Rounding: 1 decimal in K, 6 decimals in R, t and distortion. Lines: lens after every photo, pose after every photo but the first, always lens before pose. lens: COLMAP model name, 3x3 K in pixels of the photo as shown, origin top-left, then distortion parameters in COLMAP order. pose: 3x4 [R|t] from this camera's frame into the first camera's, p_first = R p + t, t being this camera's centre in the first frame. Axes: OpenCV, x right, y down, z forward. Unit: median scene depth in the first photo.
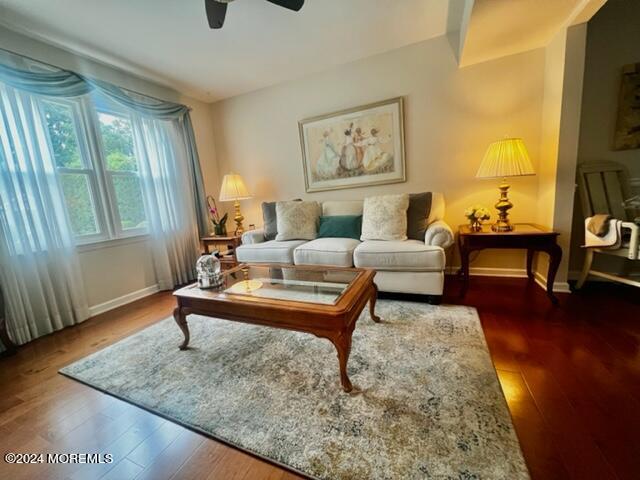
lens RADIAL K [[255.5, 0, 318.2], [0, 255.5, 237.5], [0, 0, 1]] dist [-0.003270, 0.000271]
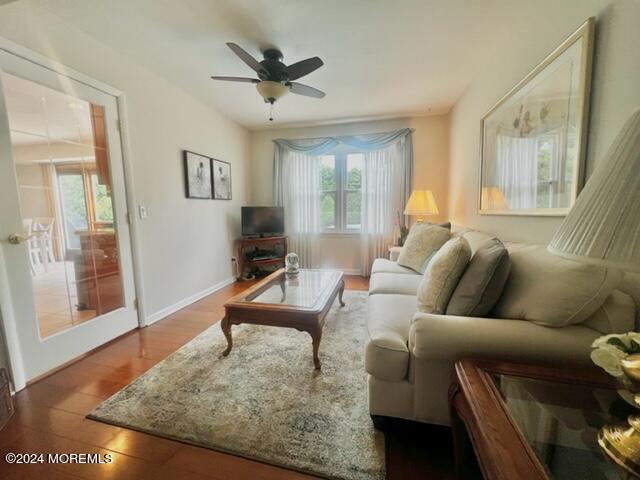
lens RADIAL K [[255.5, 0, 320.6], [0, 255.5, 238.0], [0, 0, 1]] dist [-0.003270, 0.000271]
pose [[0.189925, 0.187715, -0.963687, 0.987498], [-0.150560, 0.975511, 0.160345, -0.272513], [0.970186, 0.114639, 0.213536, 0.712562]]
